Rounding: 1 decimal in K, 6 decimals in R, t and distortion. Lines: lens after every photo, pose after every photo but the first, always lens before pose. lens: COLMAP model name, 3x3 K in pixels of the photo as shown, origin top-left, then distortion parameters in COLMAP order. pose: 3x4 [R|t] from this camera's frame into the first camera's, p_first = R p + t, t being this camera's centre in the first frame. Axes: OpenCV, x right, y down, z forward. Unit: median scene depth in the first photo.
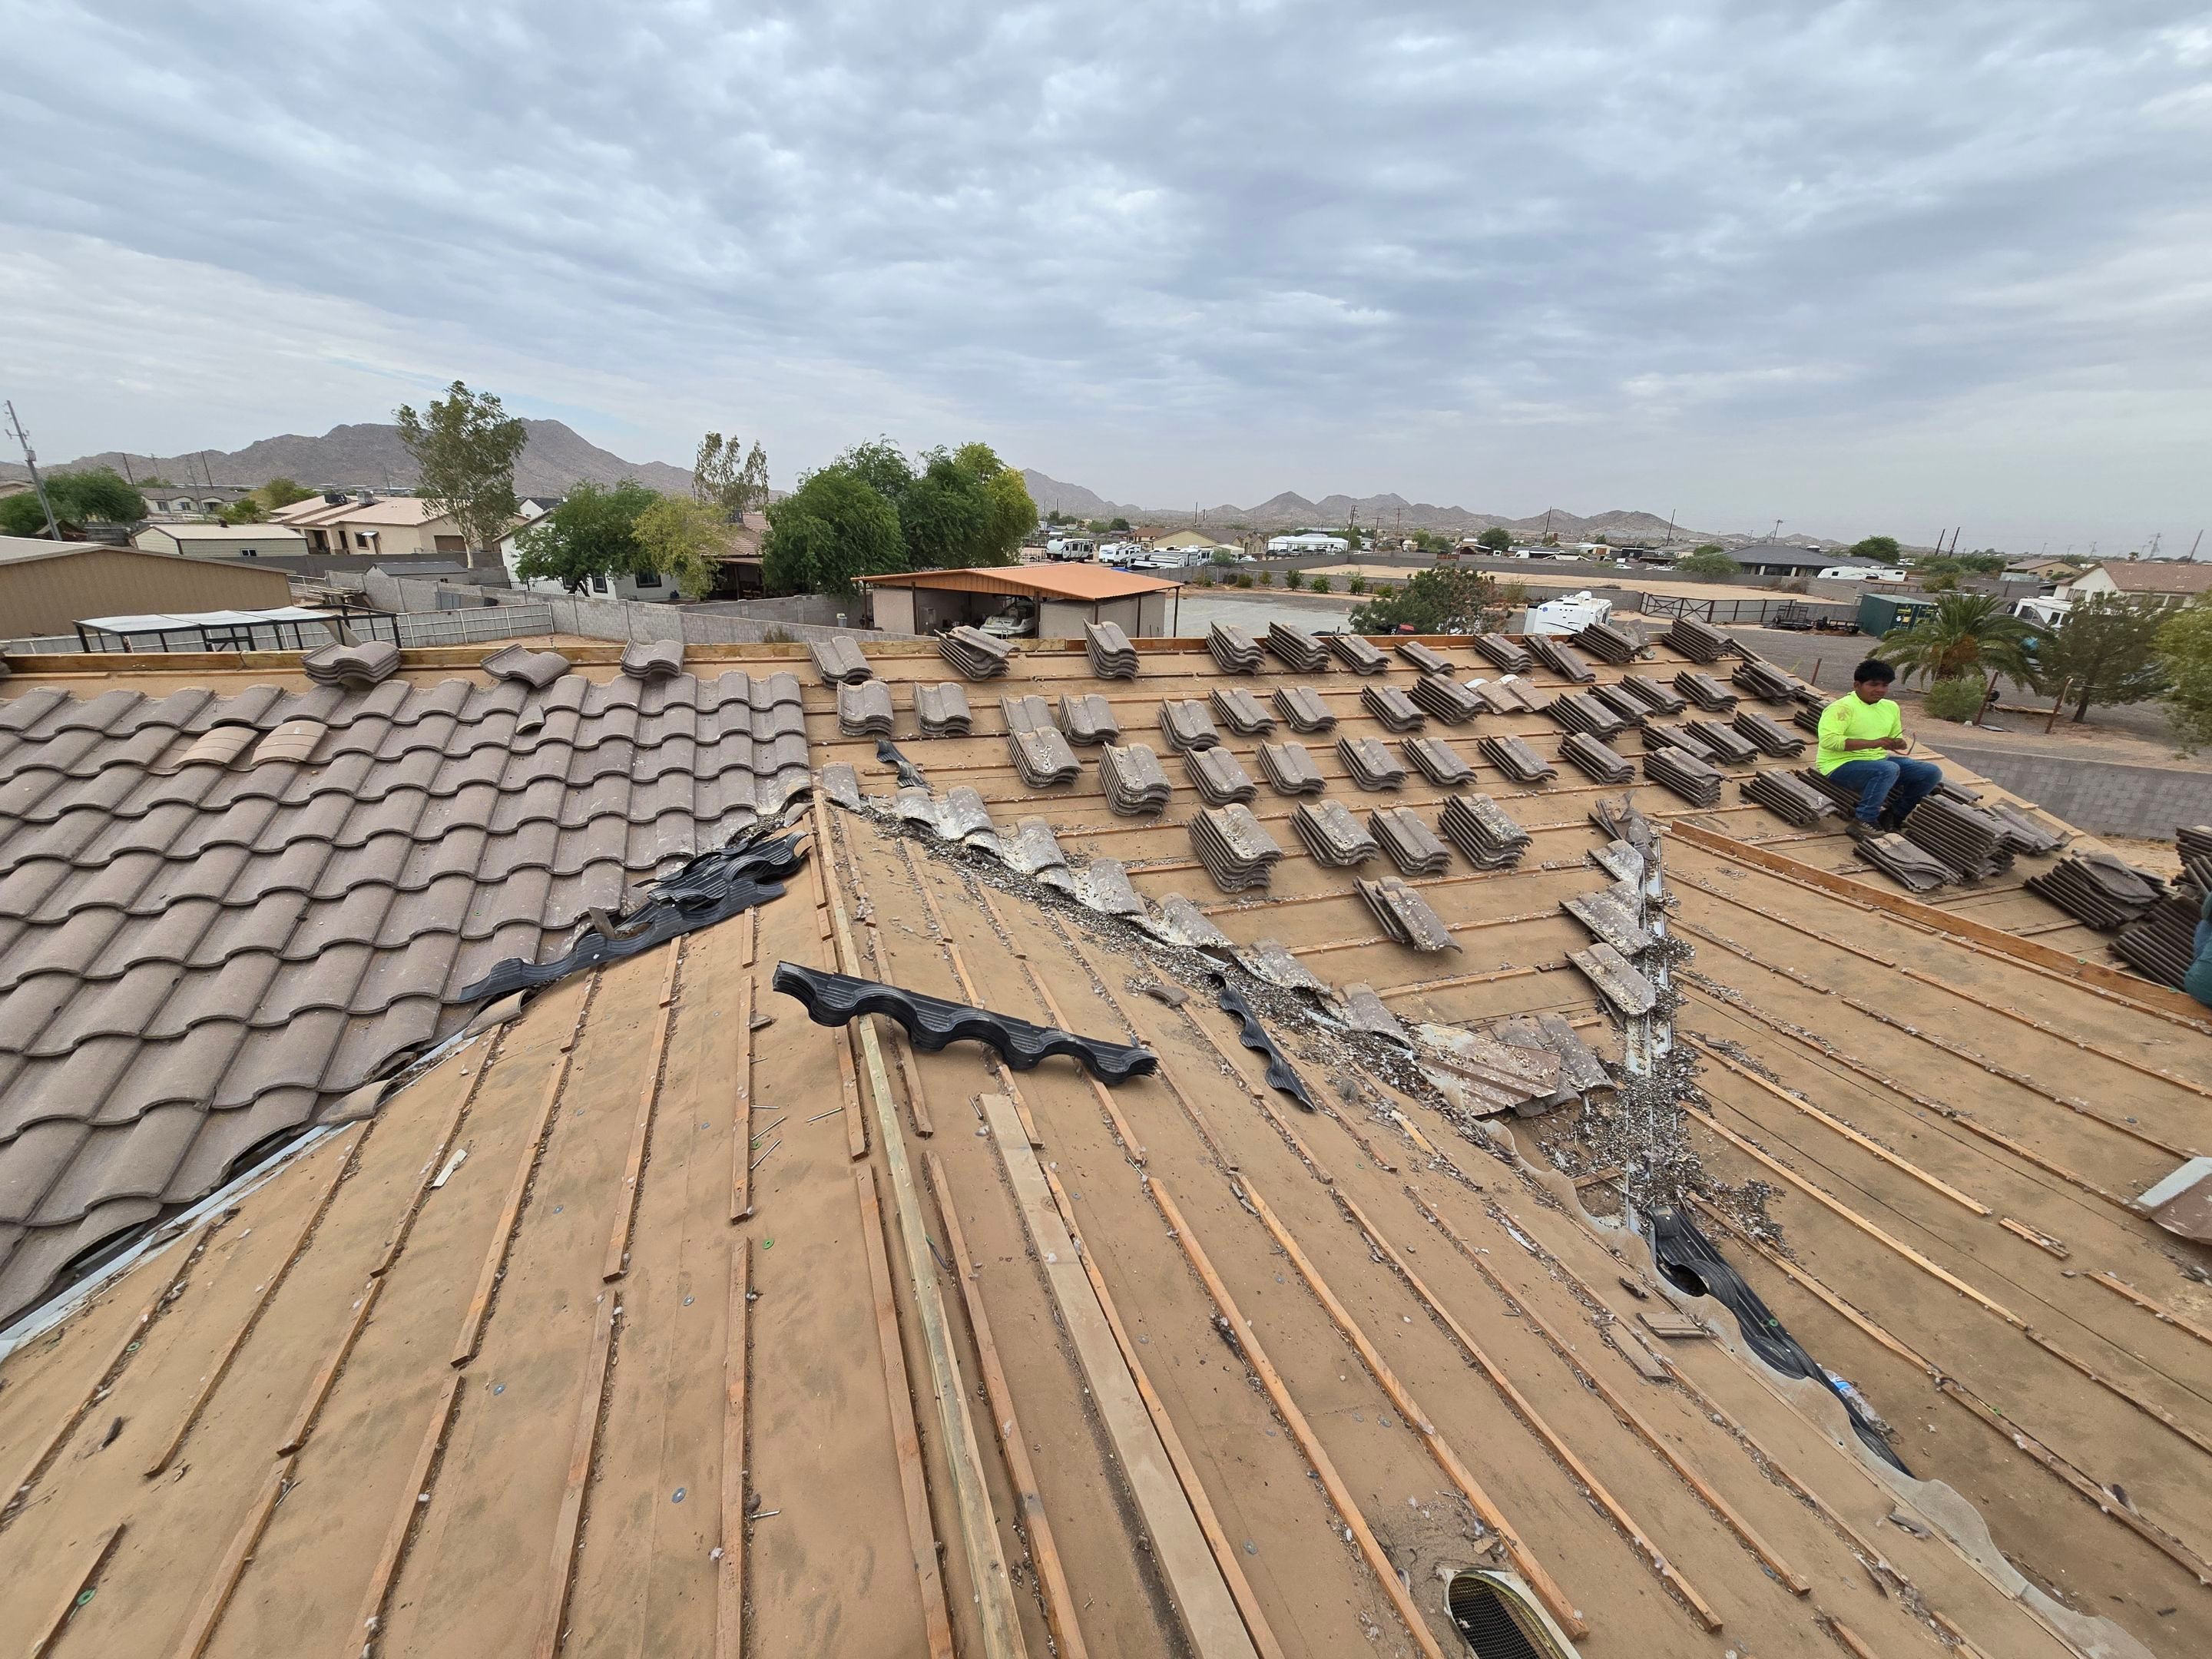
lens RADIAL K [[908.9, 0, 1096.7], [0, 908.9, 847.4], [0, 0, 1]] dist [-0.001667, 0.000167]
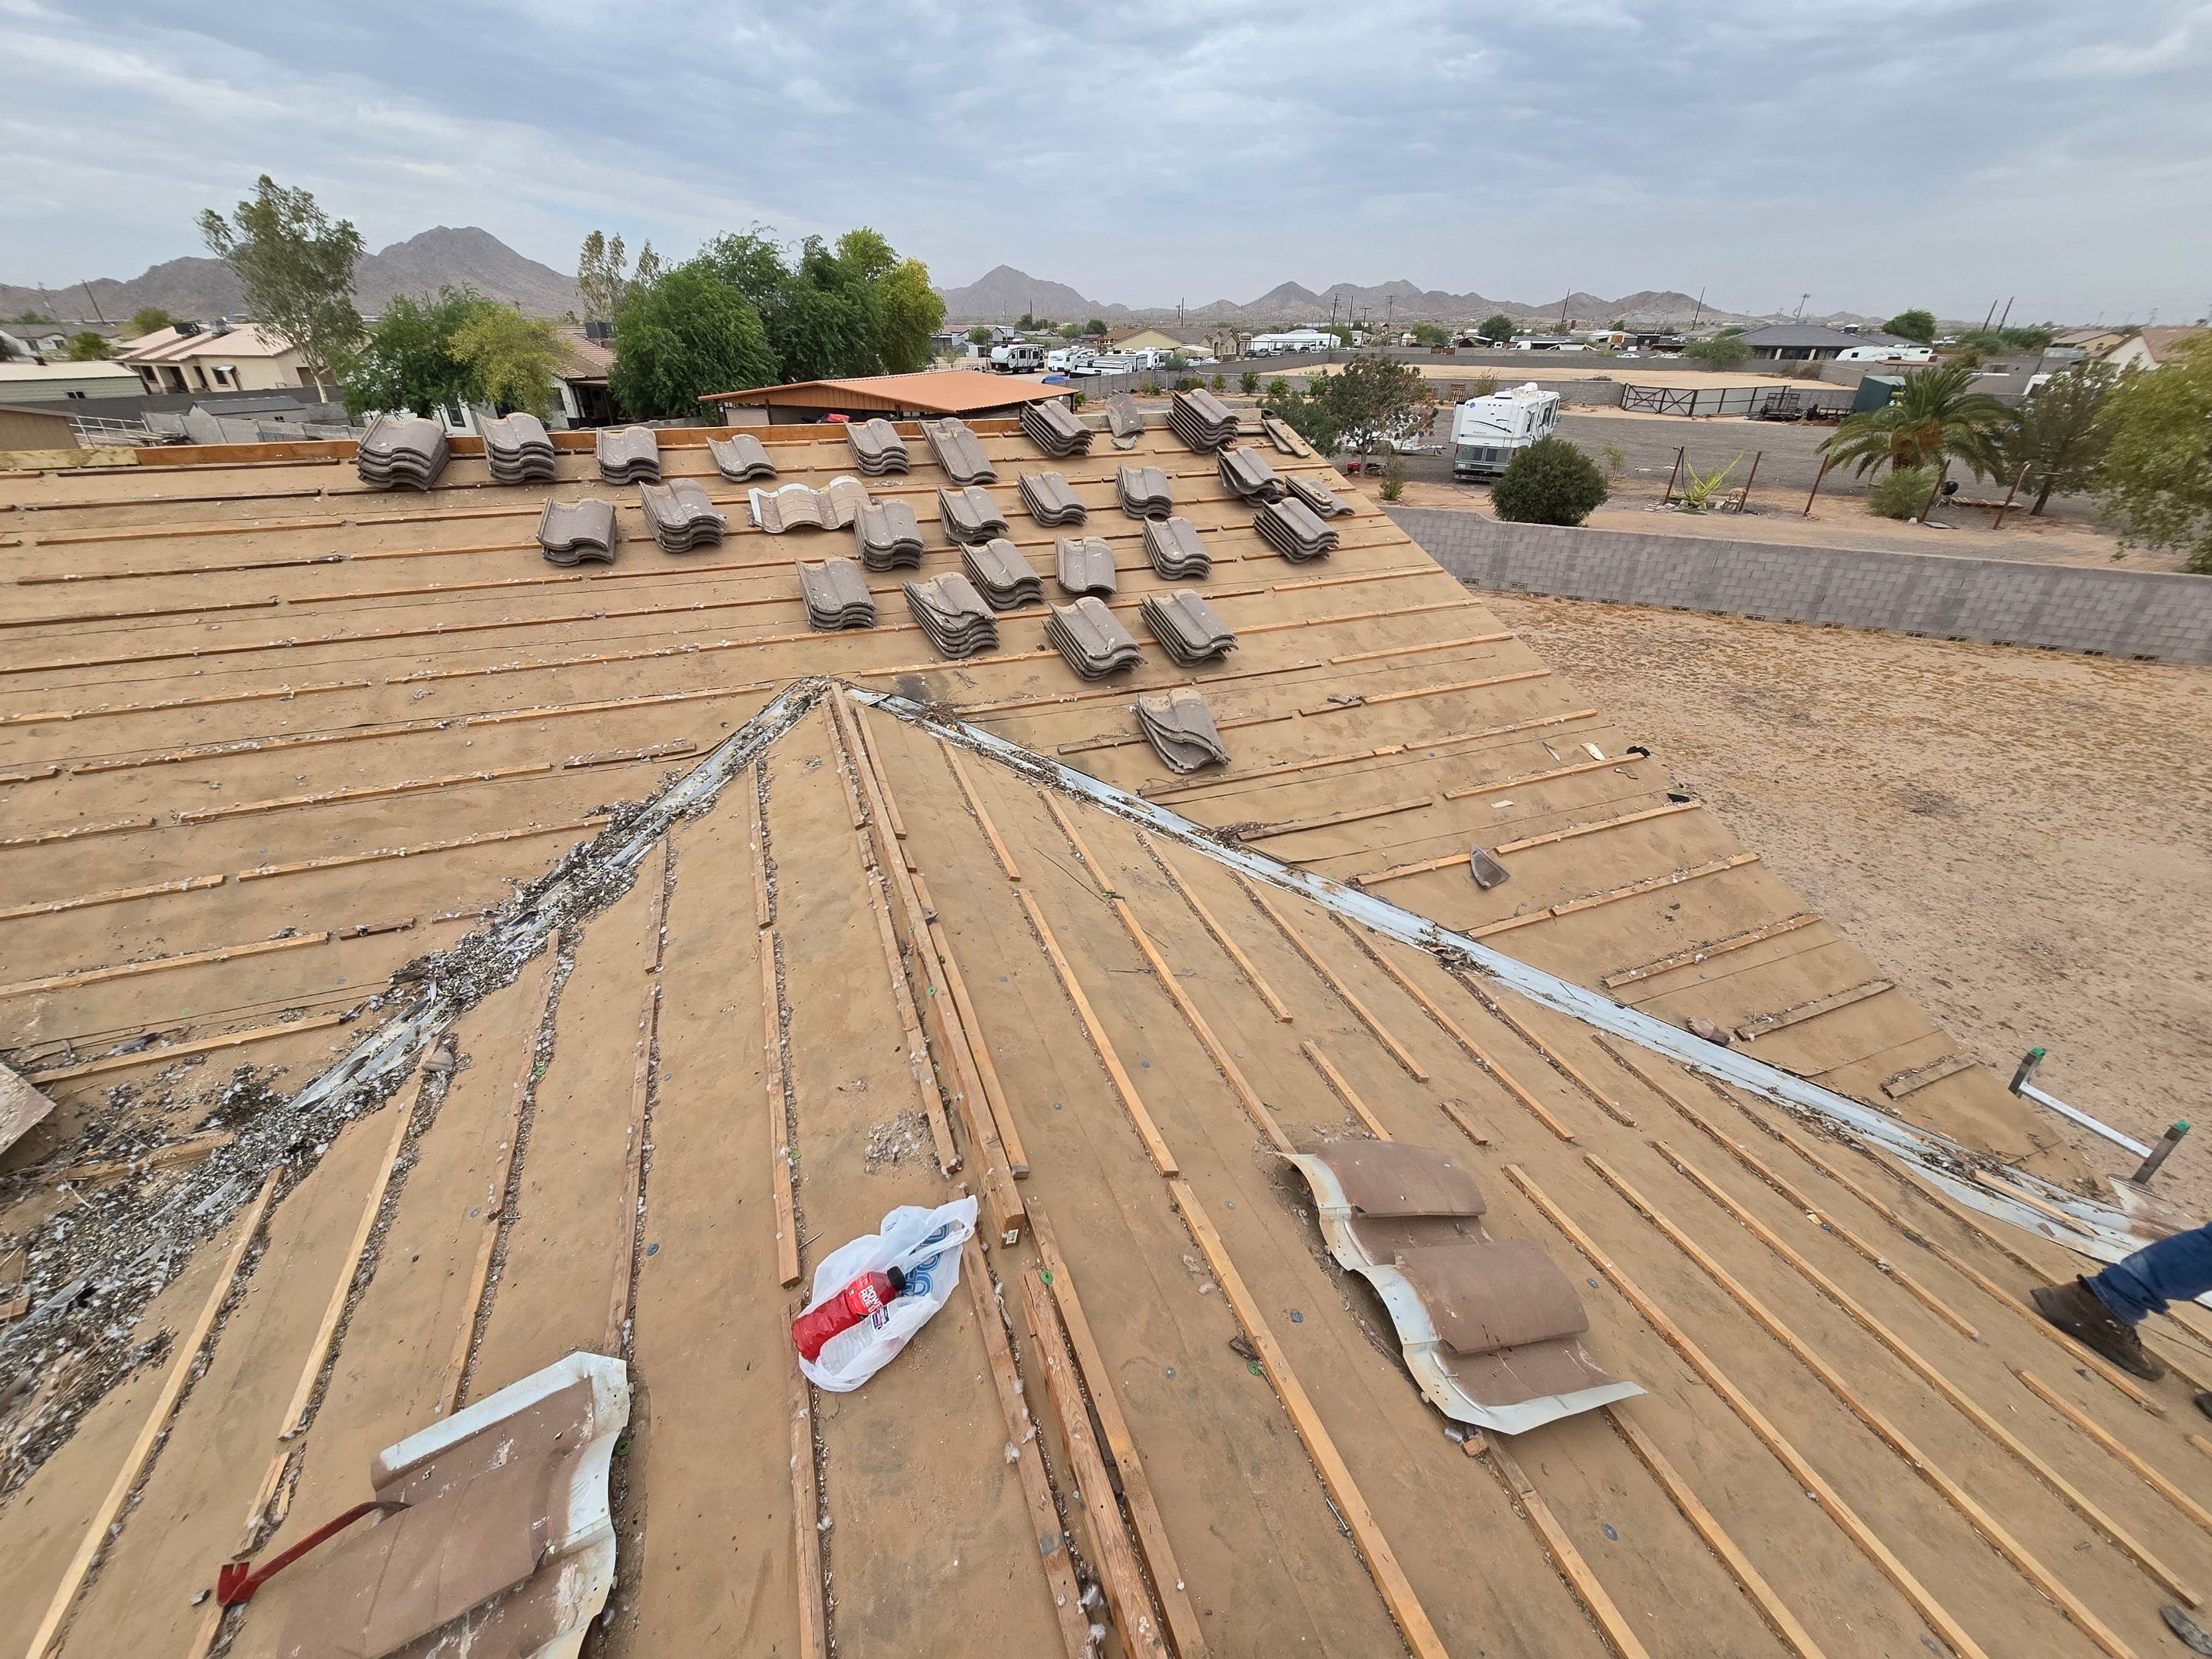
lens RADIAL K [[903.8, 0, 1097.1], [0, 903.8, 841.5], [0, 0, 1]] dist [-0.004174, 0.000691]
pose [[0.999383, -0.034353, -0.007380, 0.104471], [0.035113, 0.984132, 0.173931, -0.003473], [0.001287, -0.174083, 0.984730, 0.035475]]
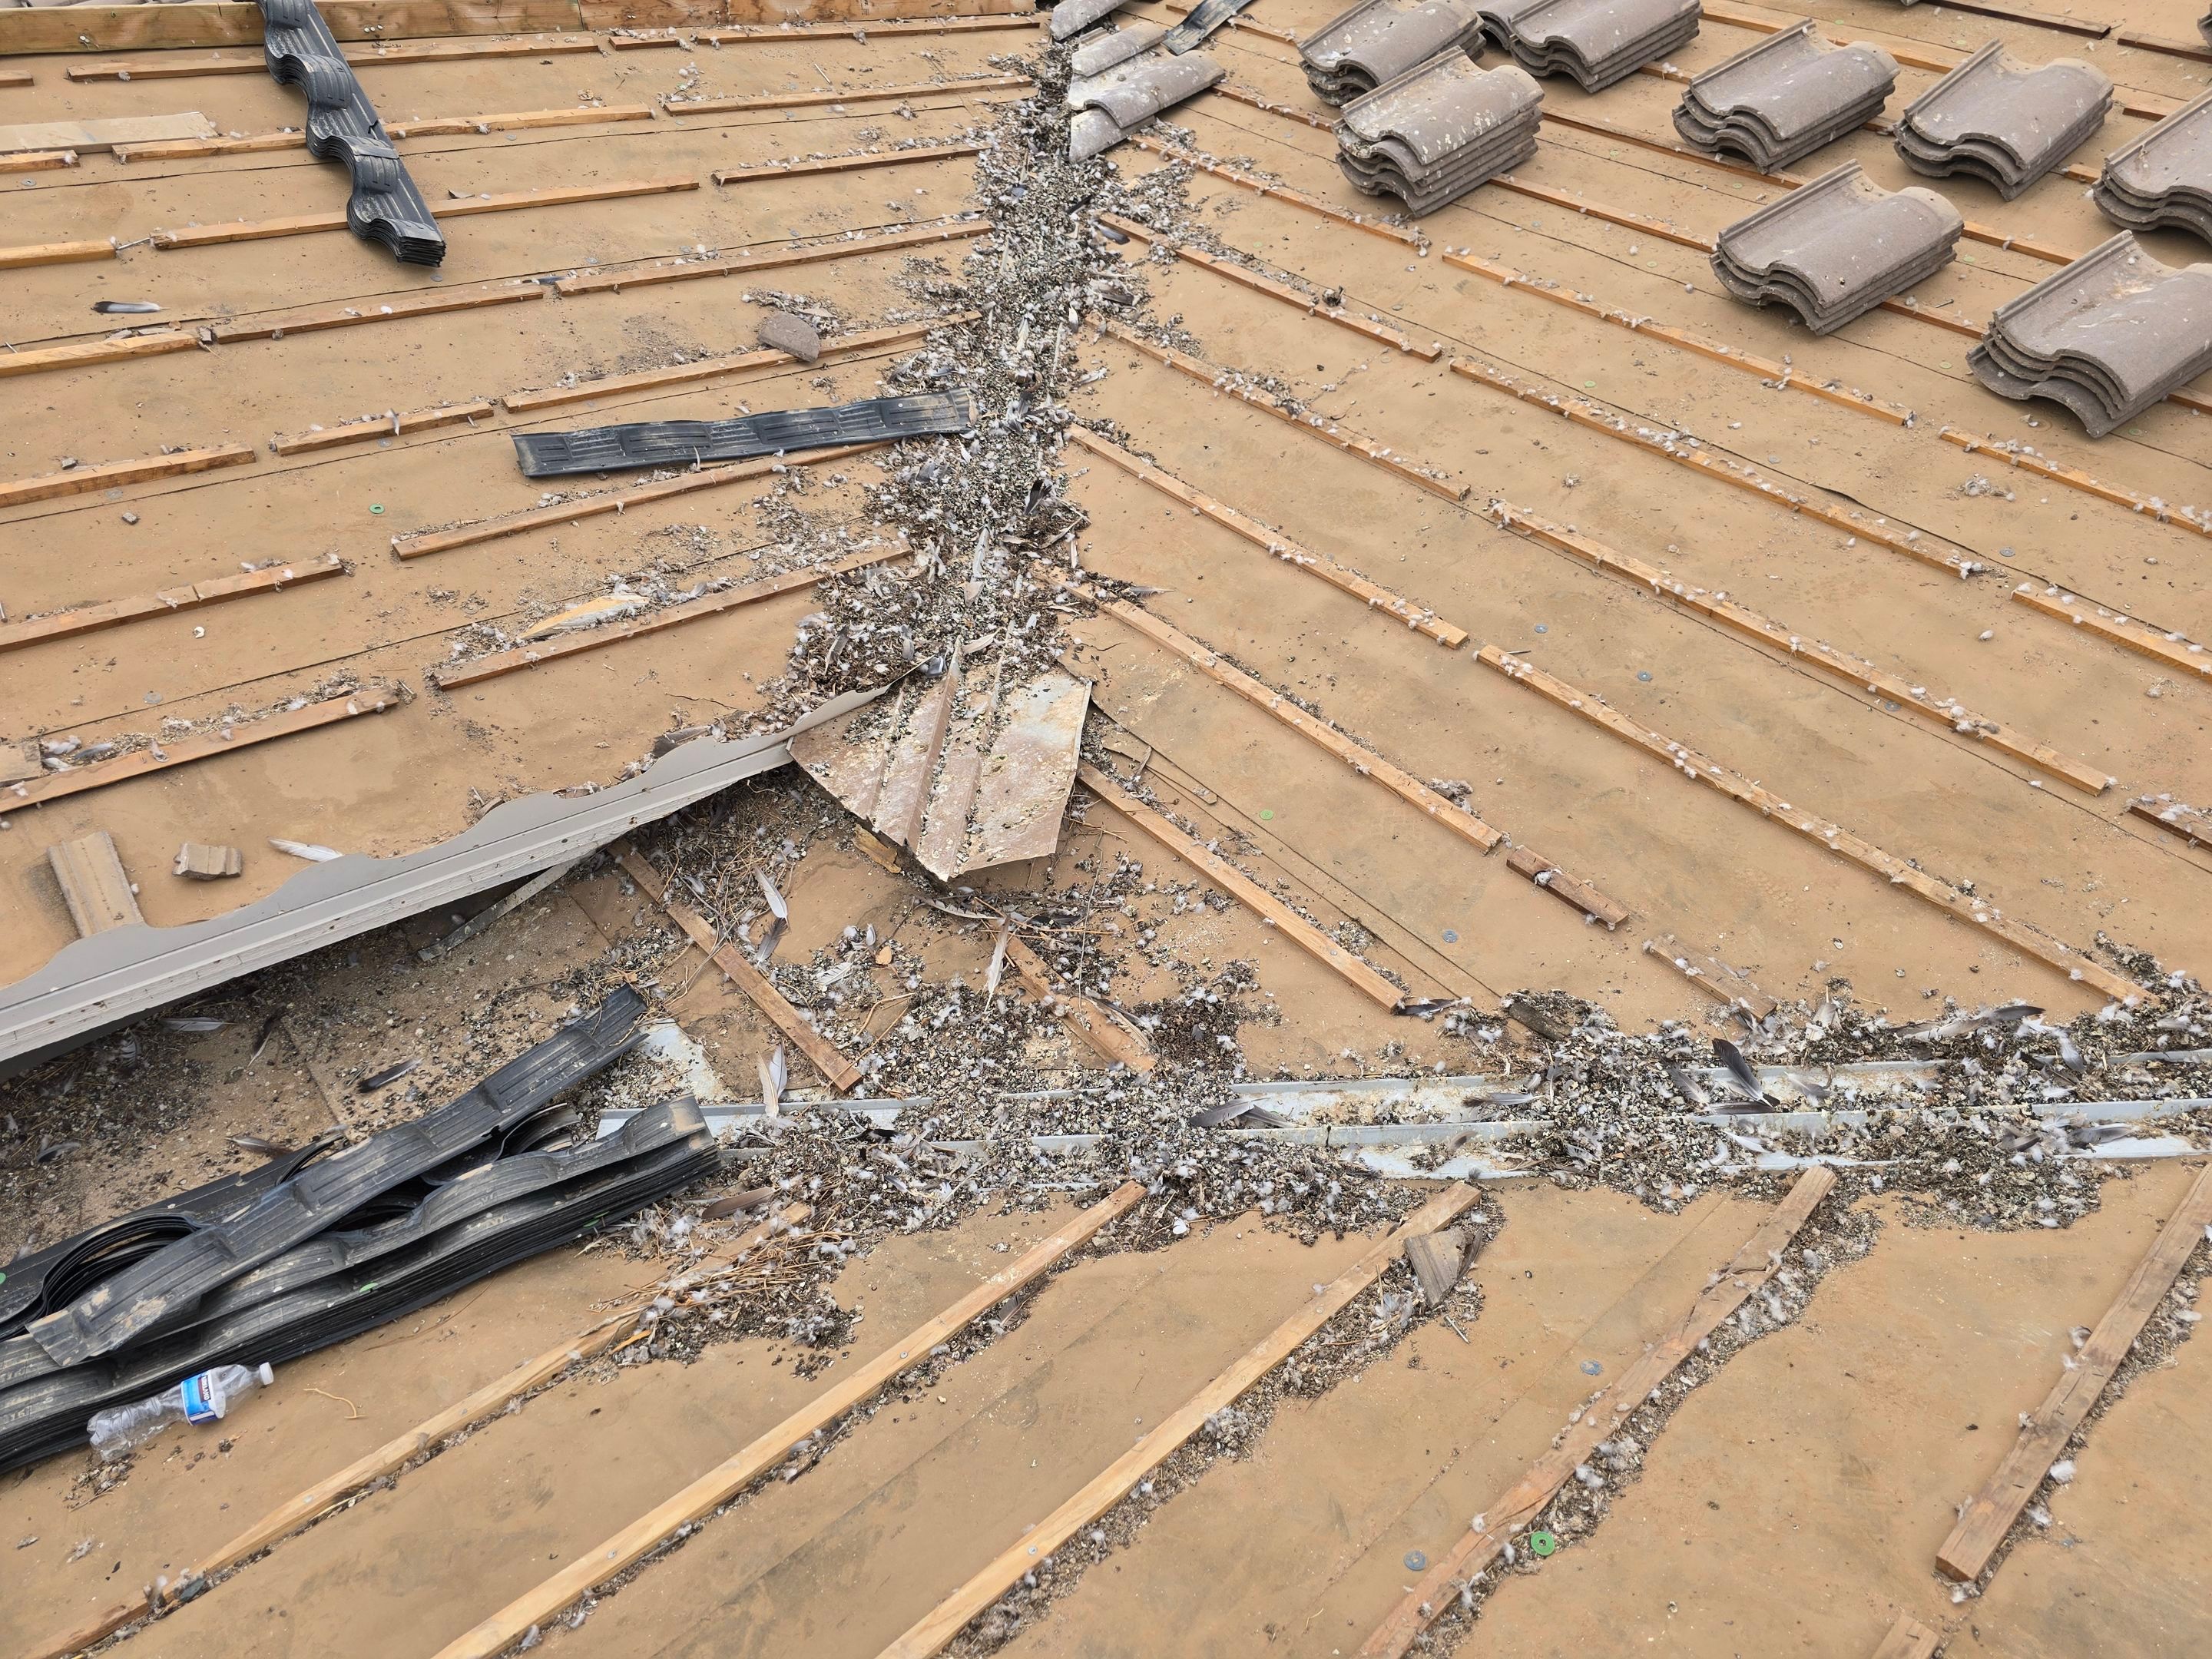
lens RADIAL K [[1486.6, 0, 1136.1], [0, 1486.6, 813.4], [0, 0, 1]] dist [0.059542, -0.054863]
pose [[0.380445, 0.556294, -0.738782, 0.082862], [-0.389713, 0.820896, 0.417438, -0.005927], [0.838681, 0.129101, 0.529100, 0.058291]]
